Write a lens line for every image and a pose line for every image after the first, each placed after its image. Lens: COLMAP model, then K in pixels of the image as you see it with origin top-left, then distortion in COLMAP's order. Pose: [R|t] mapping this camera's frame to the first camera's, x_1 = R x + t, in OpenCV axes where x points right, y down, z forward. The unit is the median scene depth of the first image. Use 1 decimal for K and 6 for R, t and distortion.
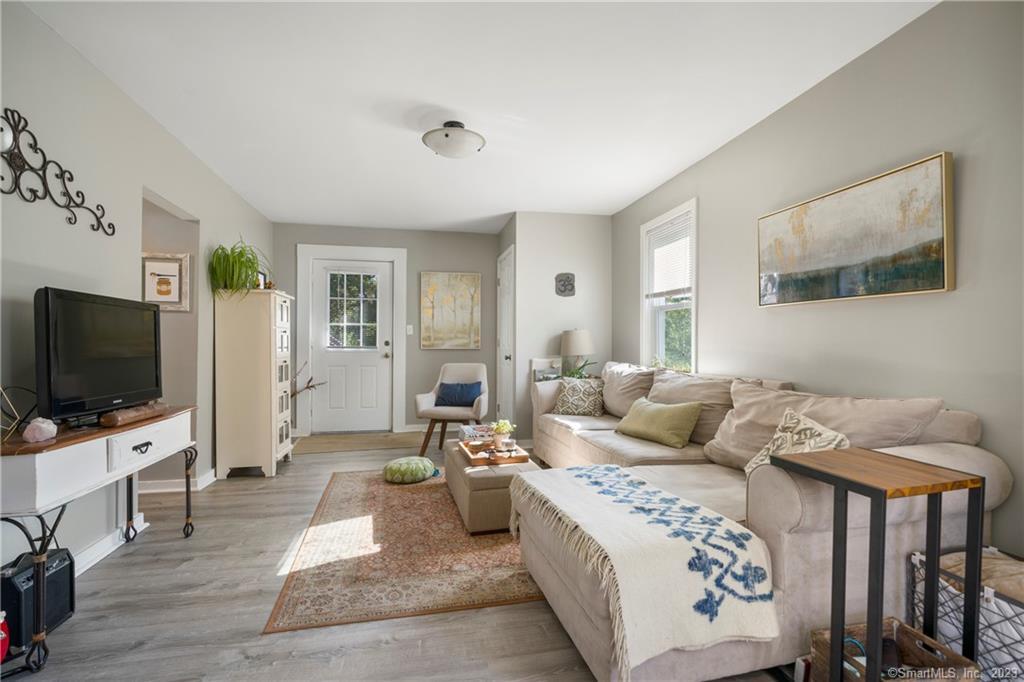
lens RADIAL K [[484.5, 0, 512.0], [0, 484.5, 341.0], [0, 0, 1]] dist [-0.008606, 0.000959]
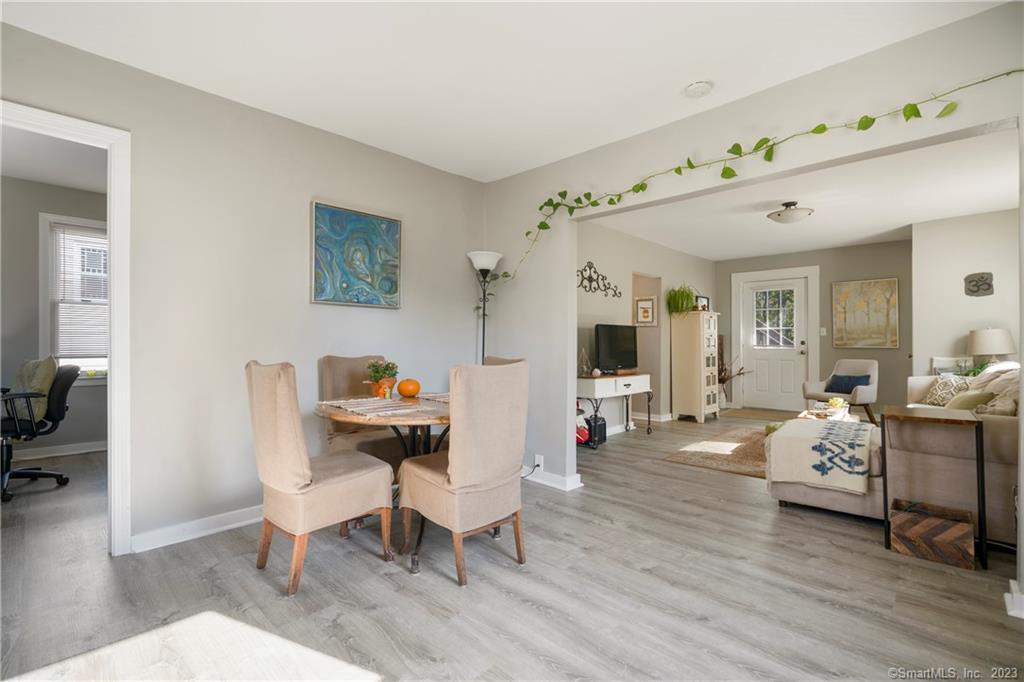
lens RADIAL K [[473.2, 0, 507.4], [0, 473.2, 341.7], [0, 0, 1]] dist [-0.008638, 0.000540]
pose [[0.554526, -0.002411, -0.832163, 0.725361], [0.004977, 0.999988, 0.000419, -0.005818], [0.832152, -0.004374, 0.554531, -0.681986]]
